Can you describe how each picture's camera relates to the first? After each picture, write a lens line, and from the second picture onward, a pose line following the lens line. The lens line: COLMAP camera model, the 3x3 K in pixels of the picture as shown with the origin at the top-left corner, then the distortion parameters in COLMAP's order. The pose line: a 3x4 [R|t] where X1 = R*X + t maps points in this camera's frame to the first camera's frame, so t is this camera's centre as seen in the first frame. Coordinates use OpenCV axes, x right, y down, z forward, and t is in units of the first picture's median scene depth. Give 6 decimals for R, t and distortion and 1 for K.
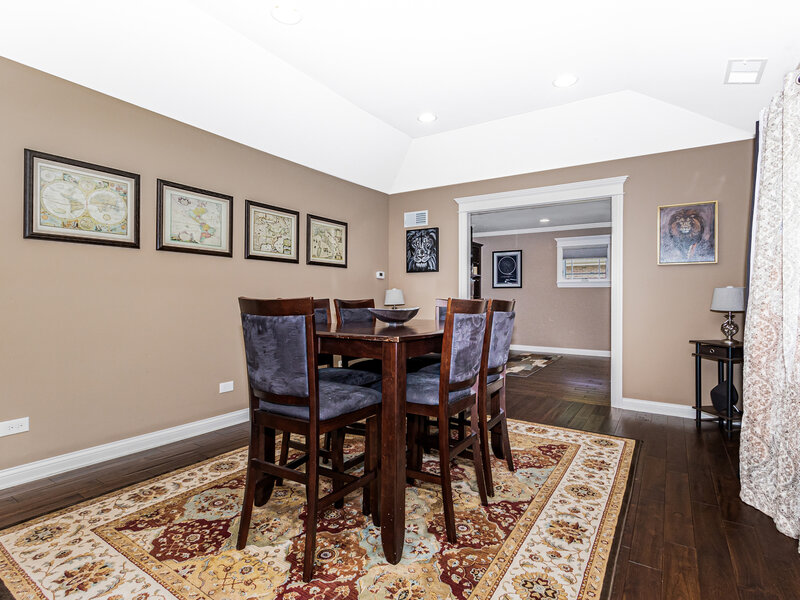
lens RADIAL K [[410.3, 0, 399.9], [0, 410.3, 296.3], [0, 0, 1]] dist [0.001221, -0.000164]
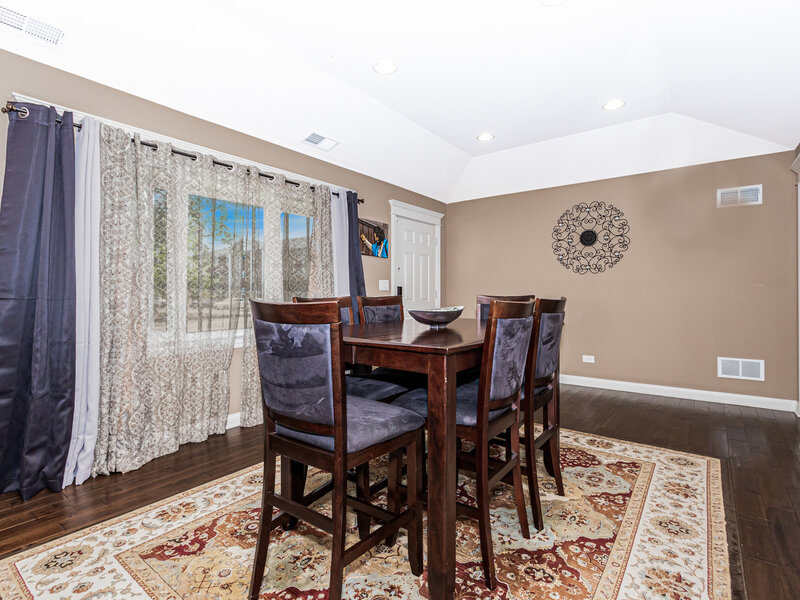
lens RADIAL K [[410.3, 0, 397.0], [0, 410.3, 297.9], [0, 0, 1]] dist [0.001221, -0.000164]
pose [[-0.997378, -0.006838, 0.072046, 0.015790], [-0.006084, 0.999924, 0.010684, -0.000962], [-0.072113, 0.010217, -0.997344, 1.629171]]
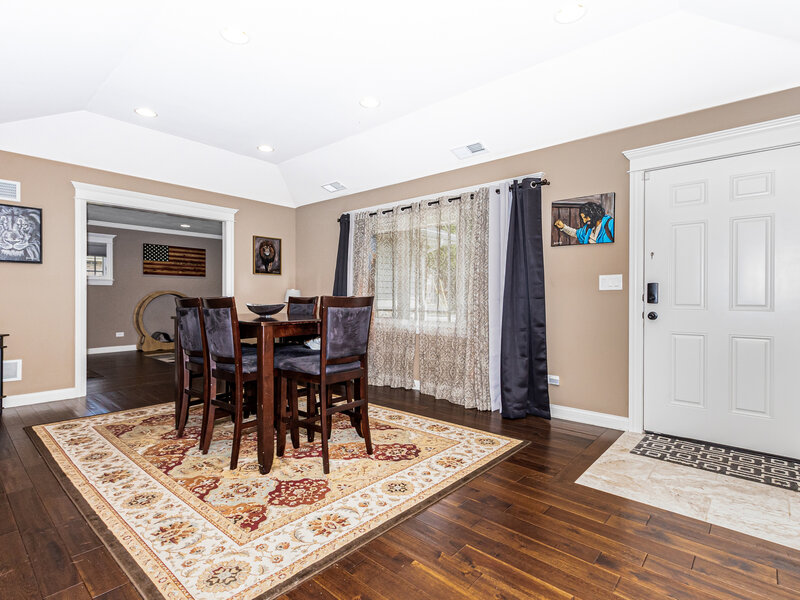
lens RADIAL K [[410.3, 0, 395.0], [0, 410.3, 299.5], [0, 0, 1]] dist [0.001221, -0.000164]
pose [[0.150595, -0.011418, 0.988530, -1.074676], [-0.001255, 0.999930, 0.011740, -0.000334], [-0.988595, -0.003009, 0.150570, 0.344165]]
